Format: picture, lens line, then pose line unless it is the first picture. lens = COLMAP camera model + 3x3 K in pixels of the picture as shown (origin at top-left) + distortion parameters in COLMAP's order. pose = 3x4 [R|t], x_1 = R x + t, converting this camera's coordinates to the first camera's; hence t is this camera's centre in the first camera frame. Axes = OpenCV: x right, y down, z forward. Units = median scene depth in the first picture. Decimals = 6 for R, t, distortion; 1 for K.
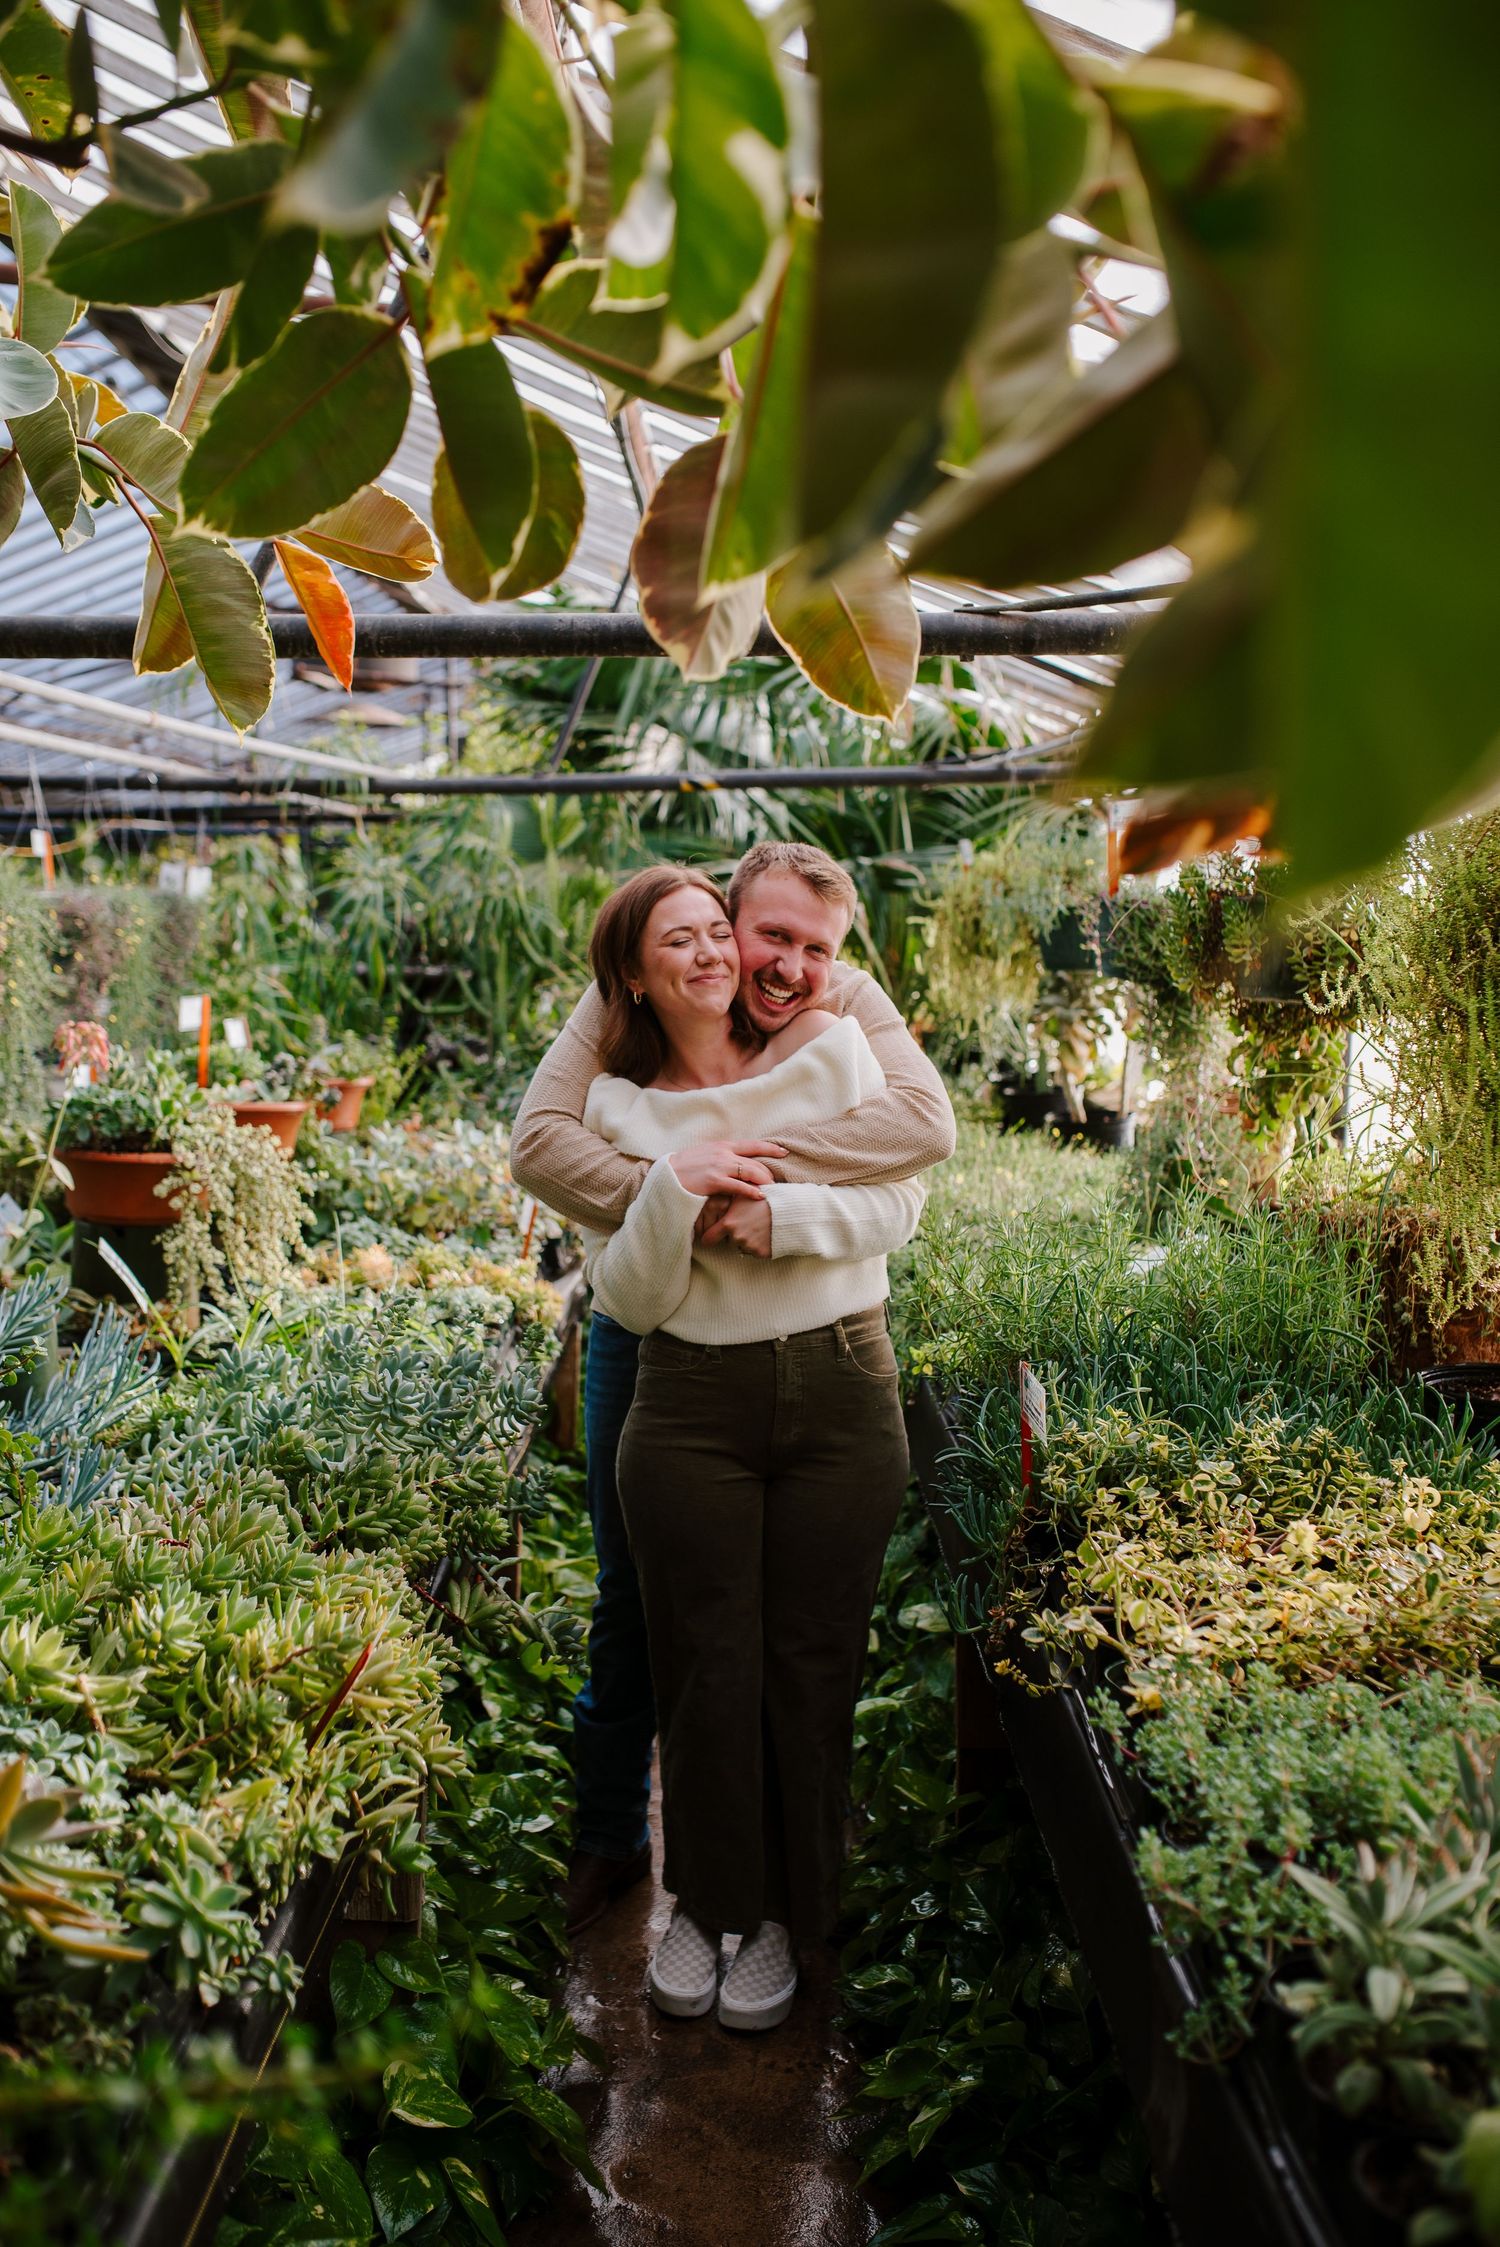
lens RADIAL K [[2173.4, 0, 753.6], [0, 2173.4, 1114.0], [0, 0, 1]] dist [-0.029343, 0.000000]
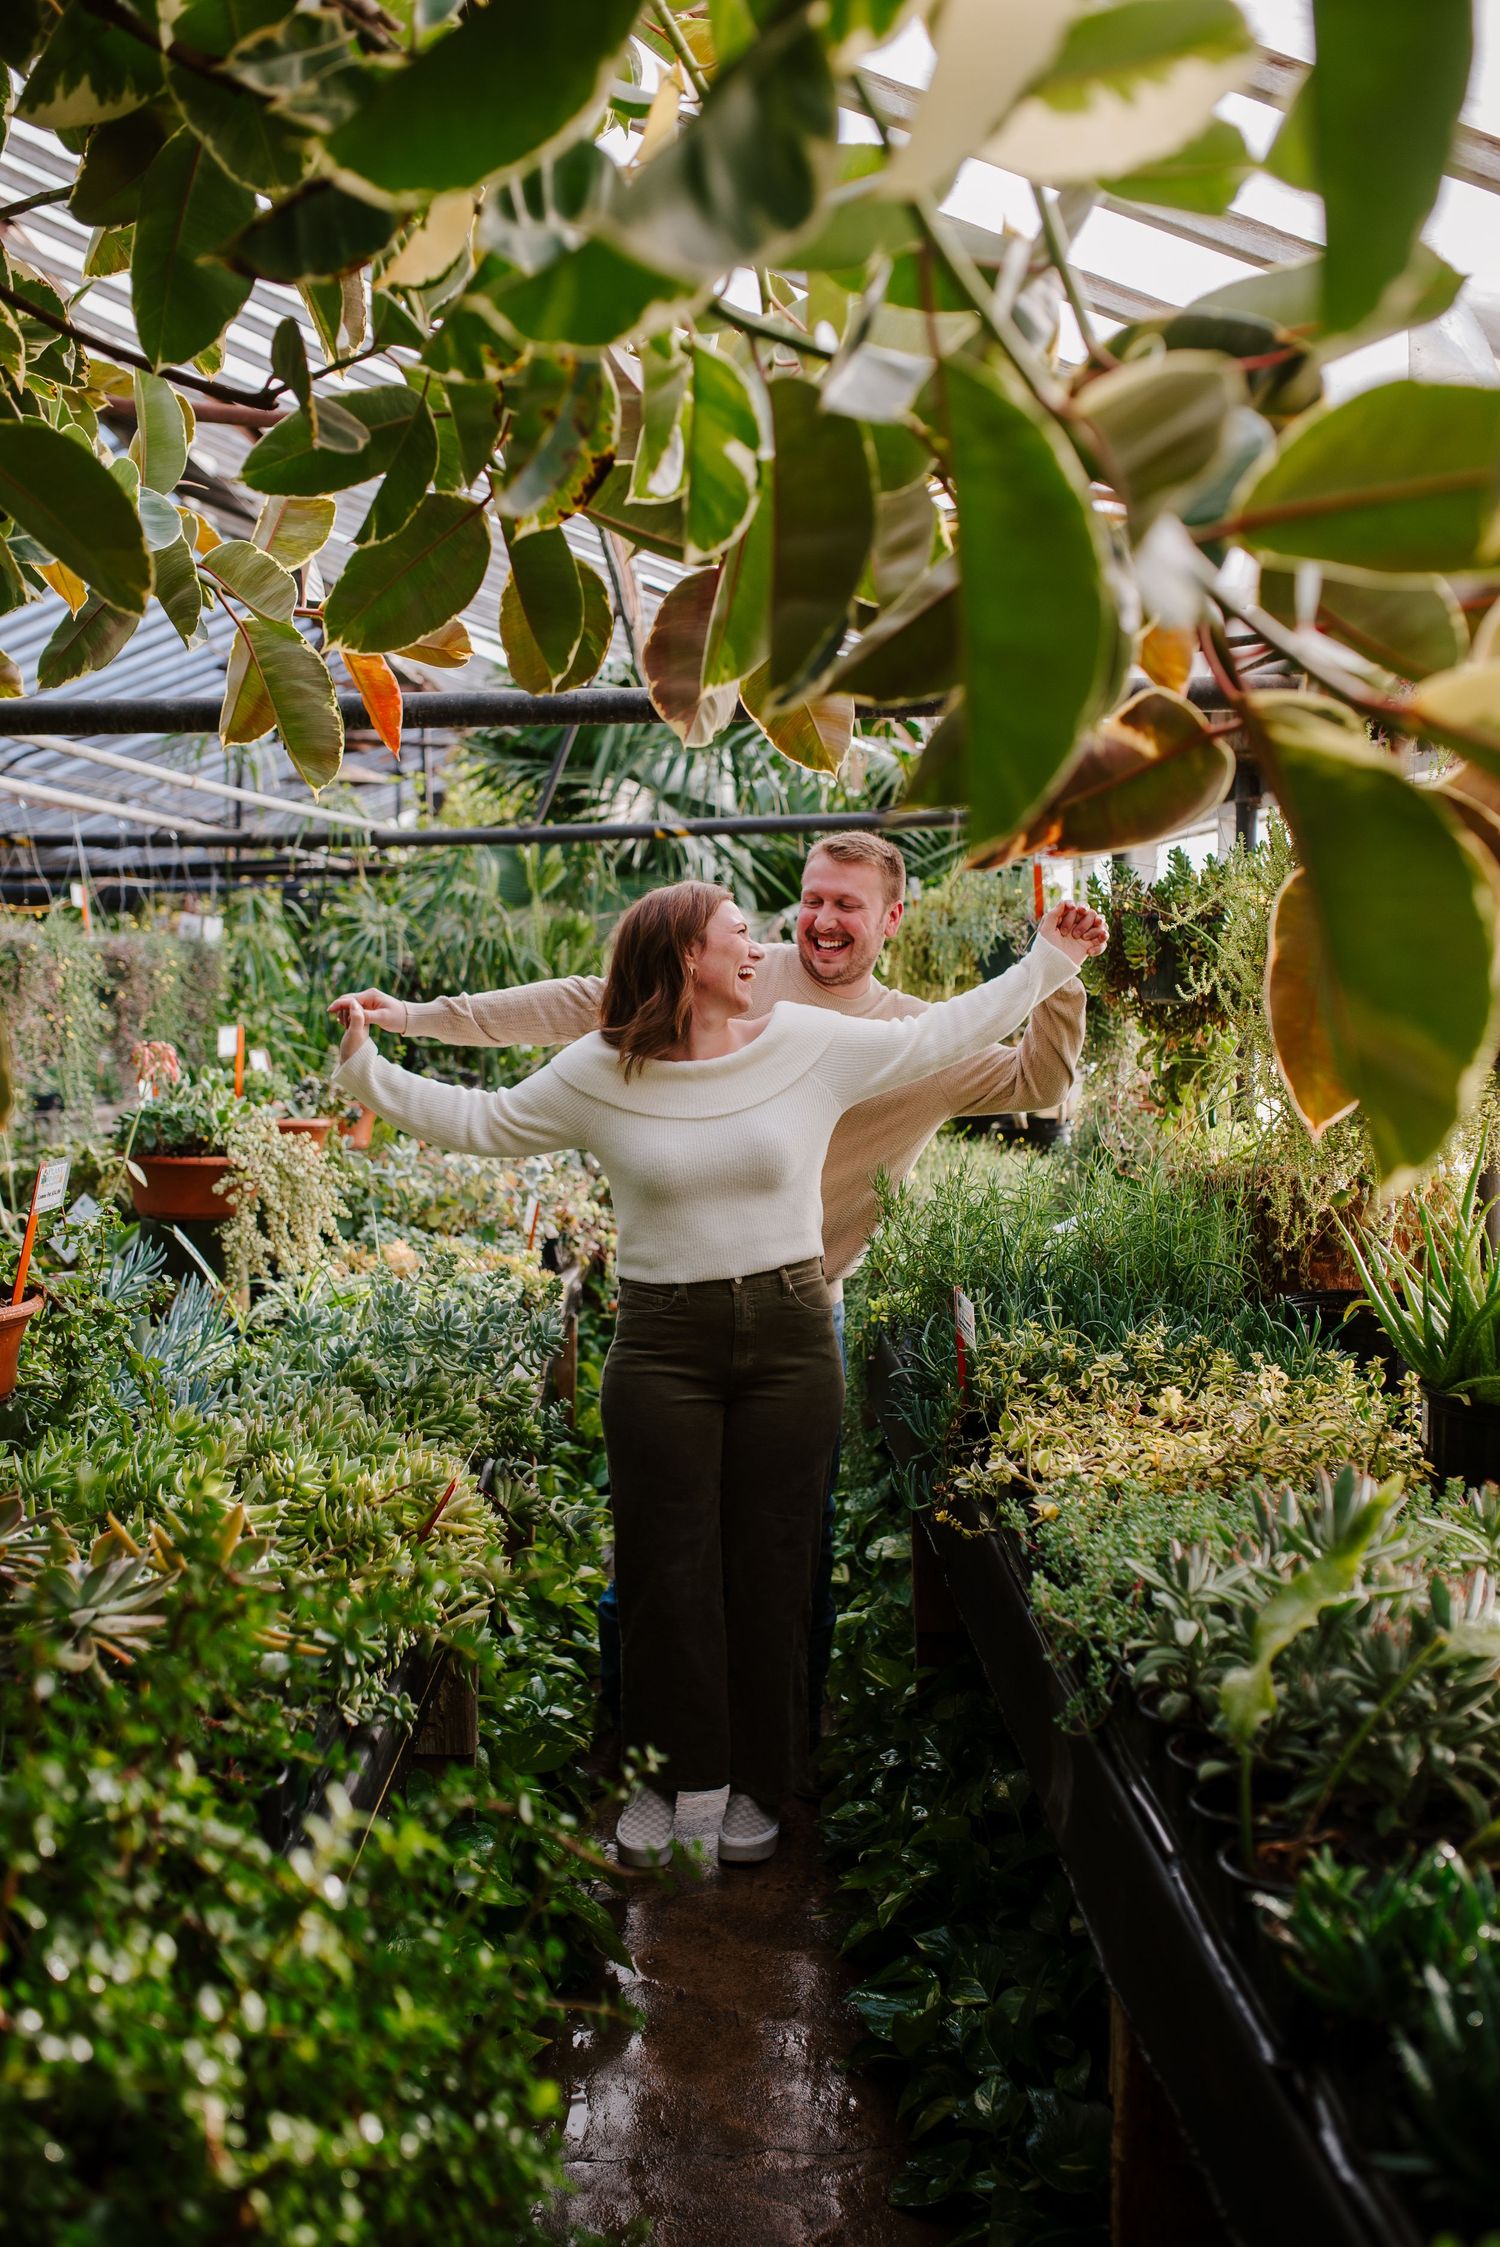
lens RADIAL K [[2173.4, 0, 755.4], [0, 2173.4, 1112.3], [0, 0, 1]] dist [-0.029343, 0.000000]
pose [[0.999653, -0.020749, 0.016213, -0.005587], [0.021126, 0.999502, -0.023437, 0.027426], [-0.015718, 0.023772, 0.999594, -0.156885]]
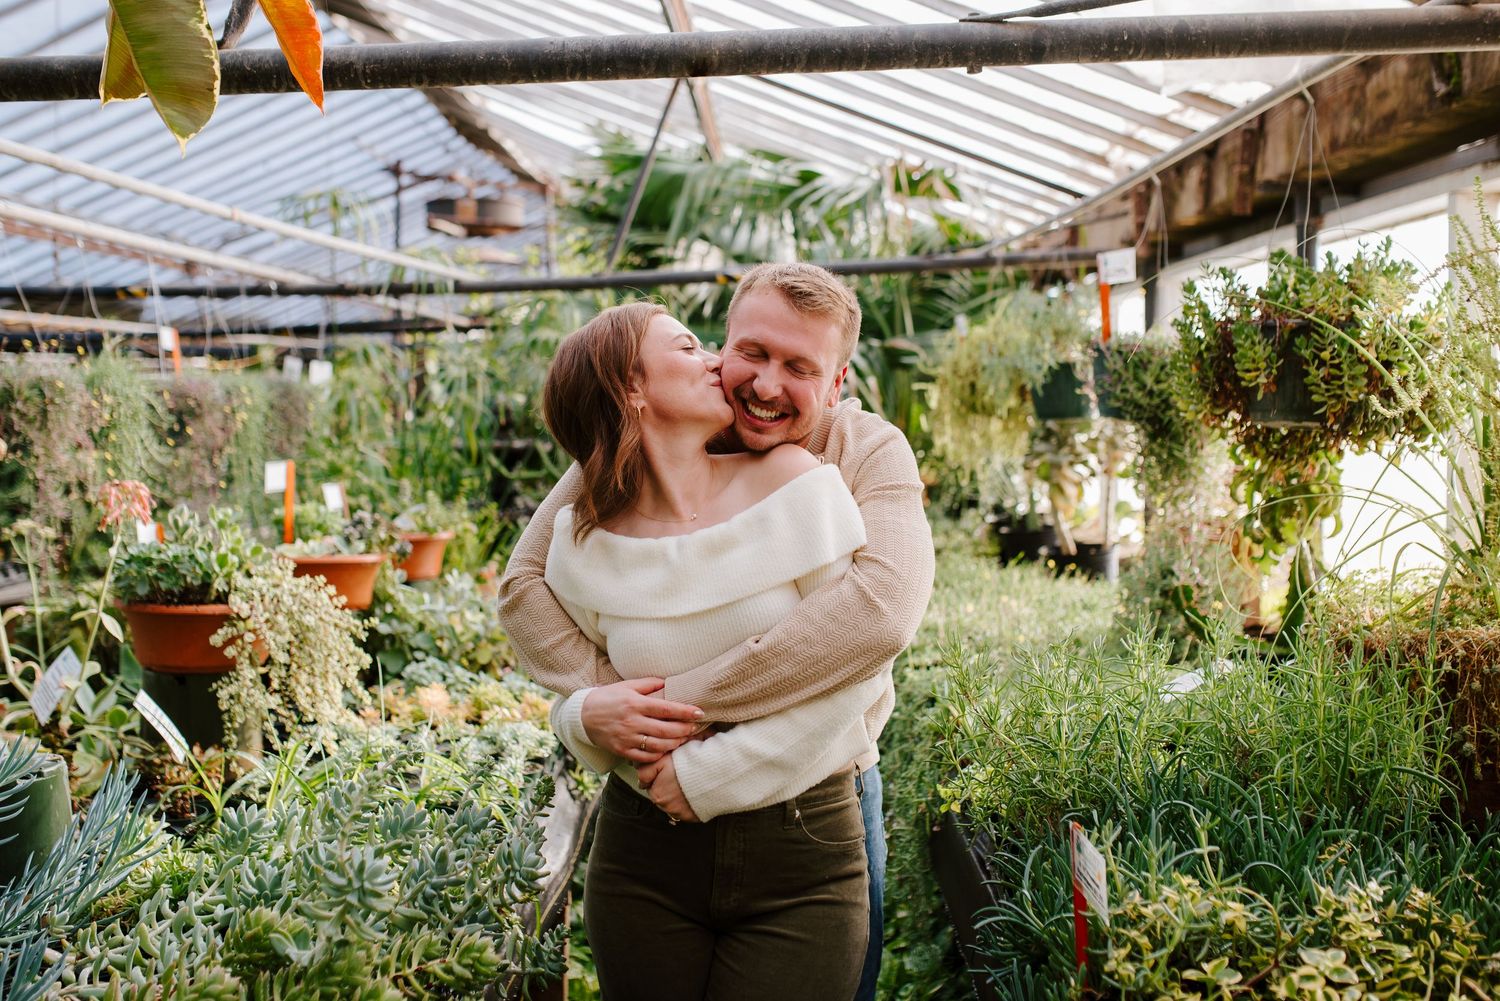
lens RADIAL K [[1598.2, 0, 748.5], [0, 1598.2, 439.7], [0, 0, 1]] dist [-0.029672, 0.000000]
pose [[0.999152, -0.029104, -0.029124, 0.010432], [0.026856, 0.996836, -0.074814, 0.002952], [0.031209, 0.073968, 0.996772, 0.225649]]
